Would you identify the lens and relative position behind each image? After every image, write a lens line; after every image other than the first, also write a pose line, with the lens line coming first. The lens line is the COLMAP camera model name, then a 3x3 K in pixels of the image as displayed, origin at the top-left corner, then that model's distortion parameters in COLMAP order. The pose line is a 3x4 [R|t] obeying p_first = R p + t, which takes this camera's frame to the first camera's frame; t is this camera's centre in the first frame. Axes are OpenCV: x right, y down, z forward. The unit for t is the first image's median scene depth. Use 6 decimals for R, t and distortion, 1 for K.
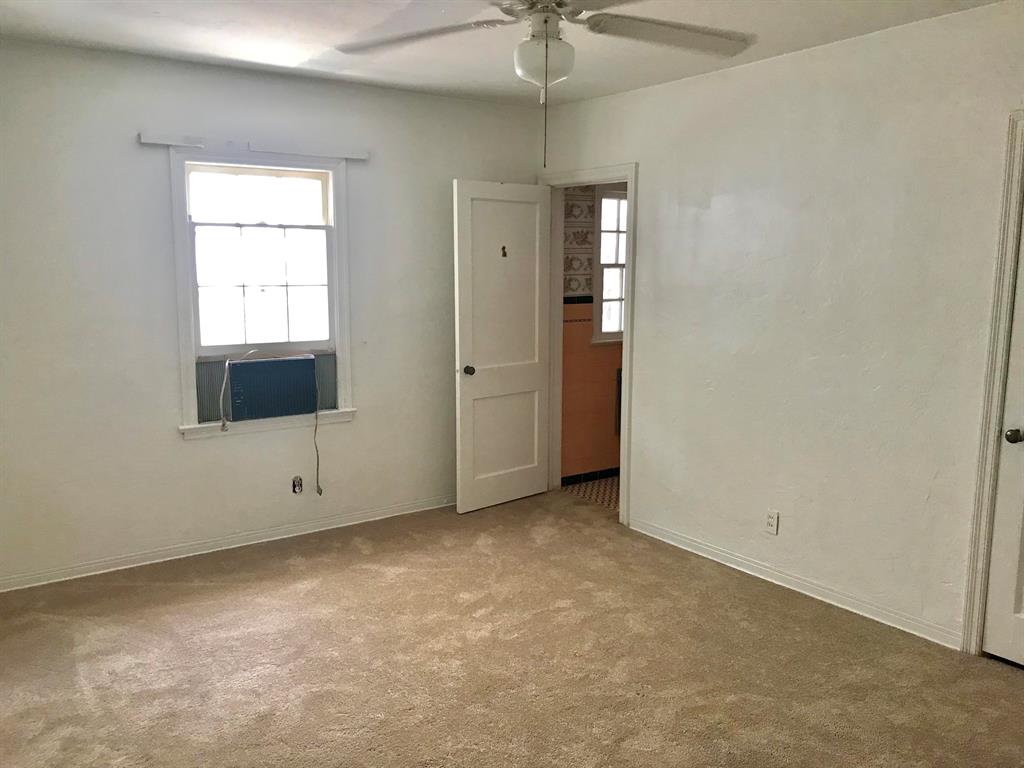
lens RADIAL K [[847.9, 0, 512.0], [0, 847.9, 384.0], [0, 0, 1]] dist [0.036339, -0.005044]
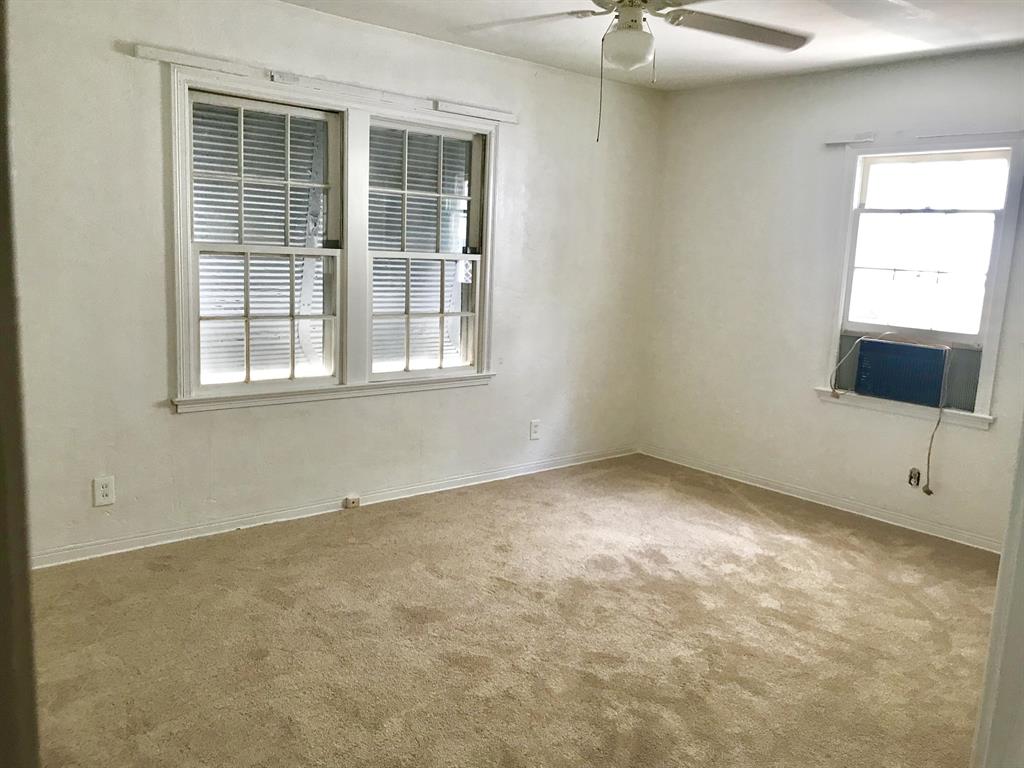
lens RADIAL K [[847.9, 0, 512.0], [0, 847.9, 384.0], [0, 0, 1]] dist [0.036339, -0.005044]
pose [[0.119887, 0.169720, -0.978173, 0.685664], [-0.192654, 0.970527, 0.144782, -0.041309], [0.973916, 0.171091, 0.149051, 0.419467]]
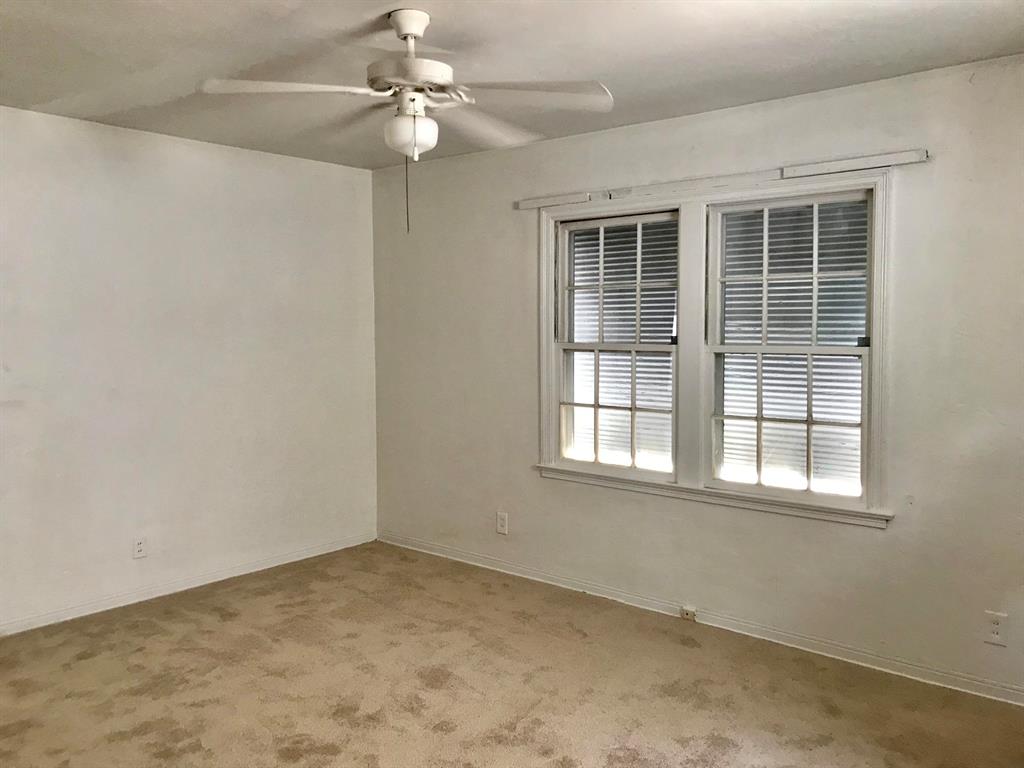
lens RADIAL K [[847.9, 0, 512.0], [0, 847.9, 384.0], [0, 0, 1]] dist [0.036339, -0.005044]
pose [[-0.966940, 0.011297, -0.254753, 0.112414], [-0.042254, 0.978110, 0.203754, -0.154694], [0.251478, 0.207782, -0.945296, 1.208809]]
